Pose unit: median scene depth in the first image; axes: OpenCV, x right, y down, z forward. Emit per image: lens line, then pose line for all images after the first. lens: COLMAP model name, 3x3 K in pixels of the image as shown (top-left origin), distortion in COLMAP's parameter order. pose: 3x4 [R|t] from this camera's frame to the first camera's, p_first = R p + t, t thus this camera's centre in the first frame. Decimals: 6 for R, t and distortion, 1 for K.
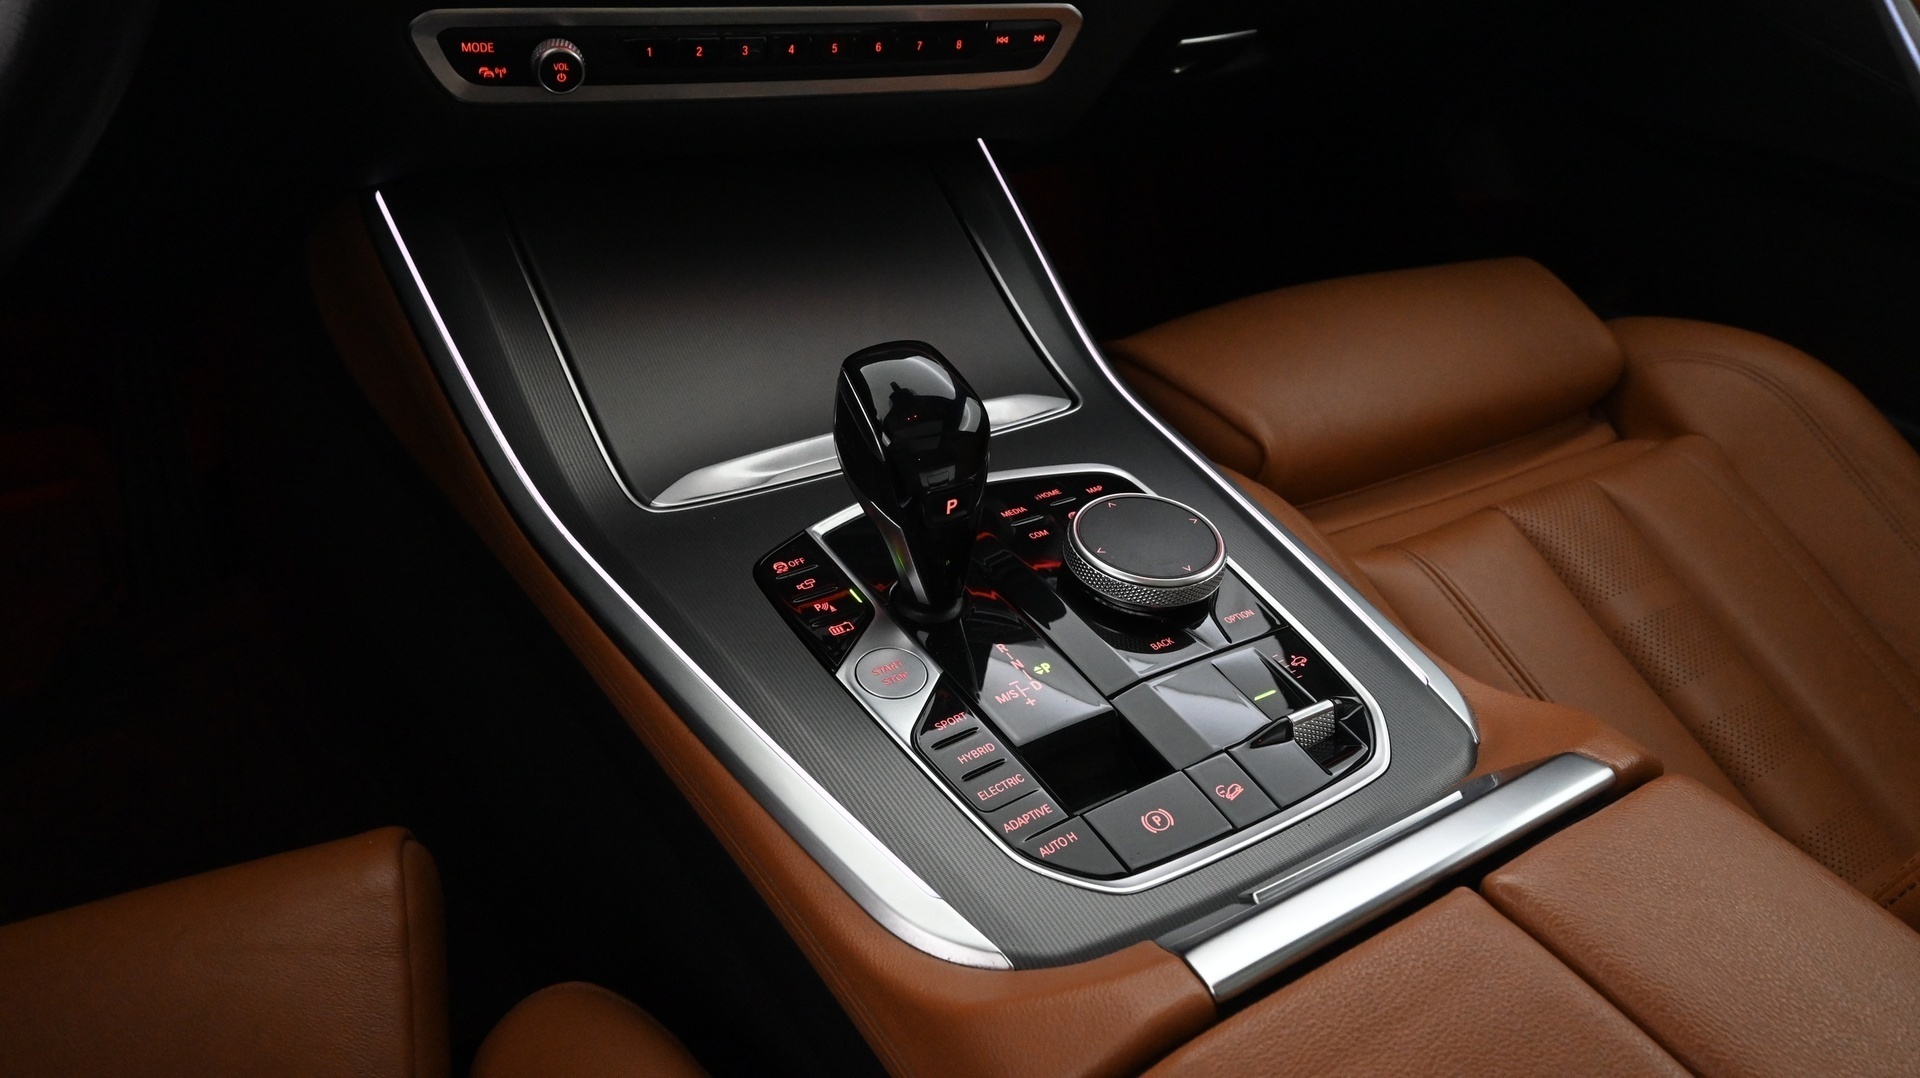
lens RADIAL K [[1337.7, 0, 978.3], [0, 1337.7, 548.4], [0, 0, 1]] dist [-0.004939, -0.004987]
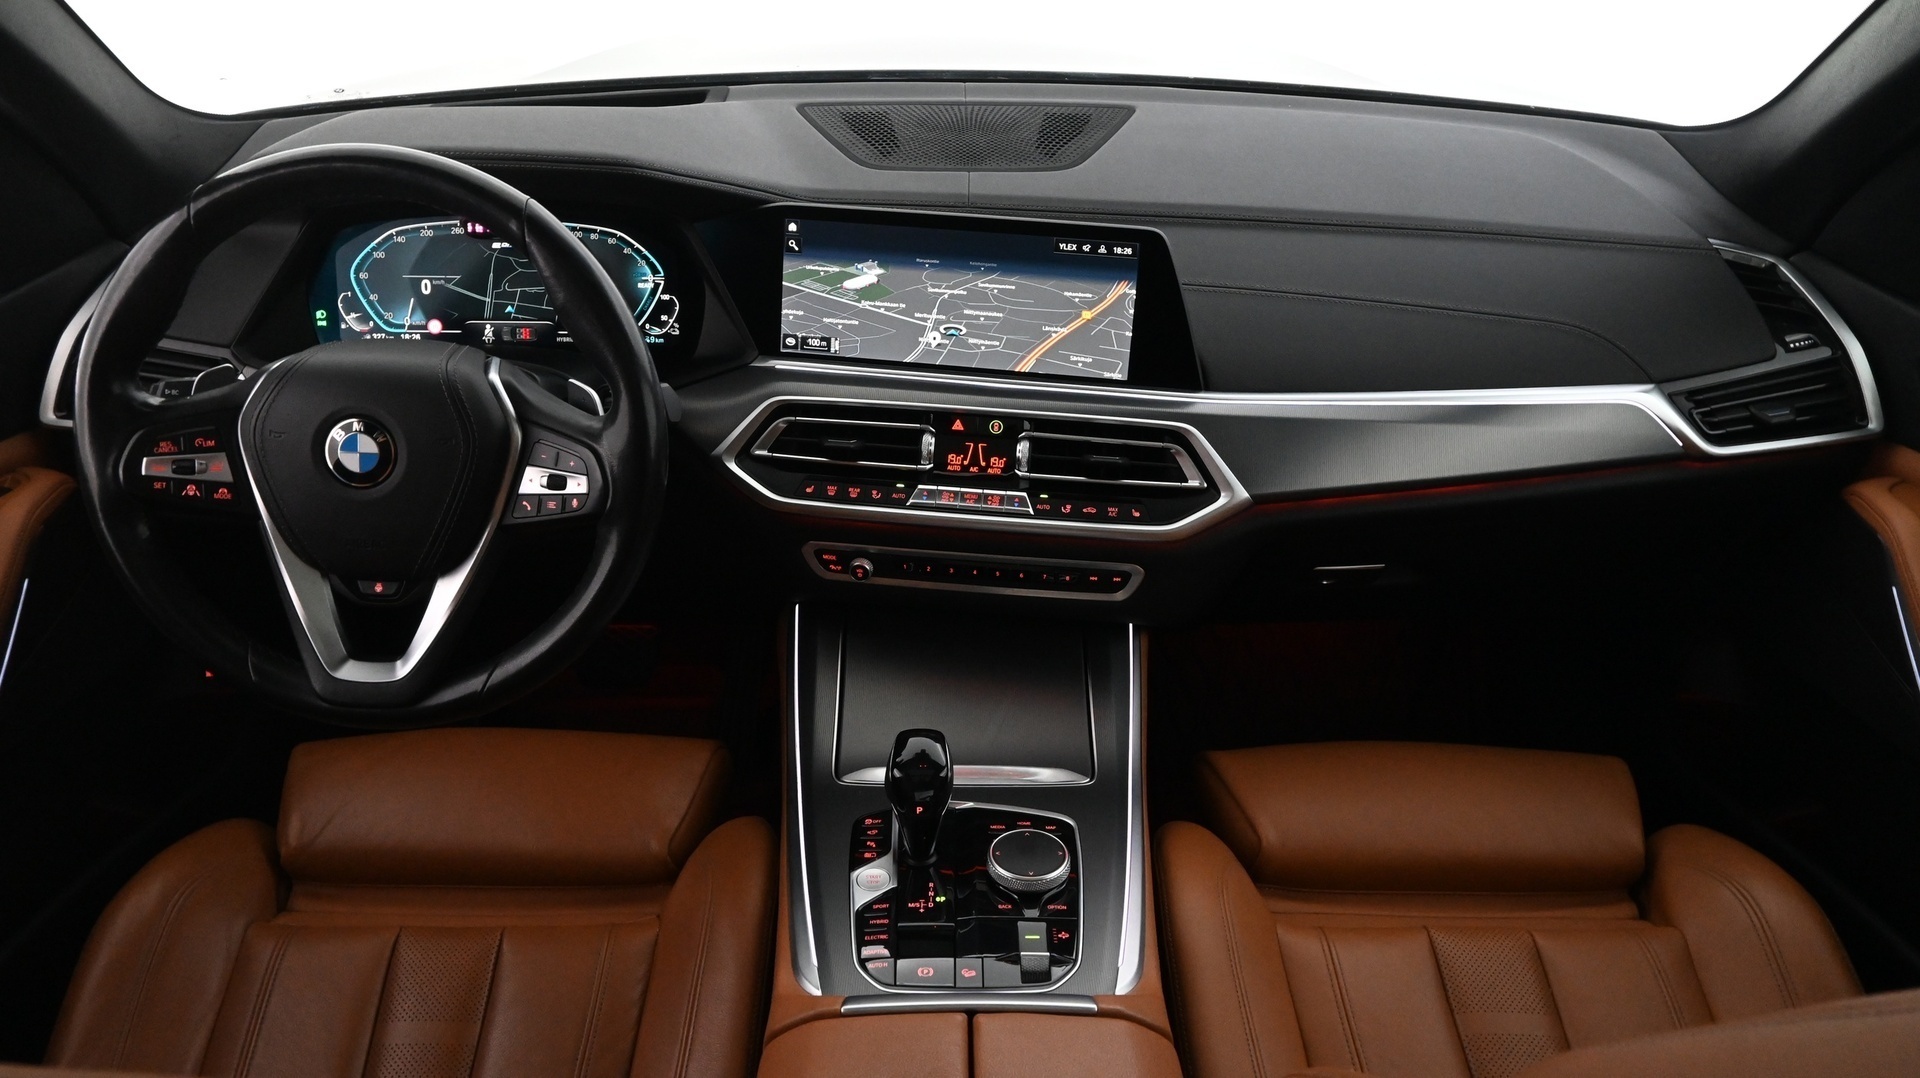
lens RADIAL K [[1337.7, 0, 969.5], [0, 1337.7, 541.2], [0, 0, 1]] dist [-0.004939, -0.004987]
pose [[0.842977, 0.141529, -0.518999, 0.949382], [-0.255072, 0.954582, -0.153986, -0.114885], [0.473633, 0.262189, 0.840791, -0.749986]]
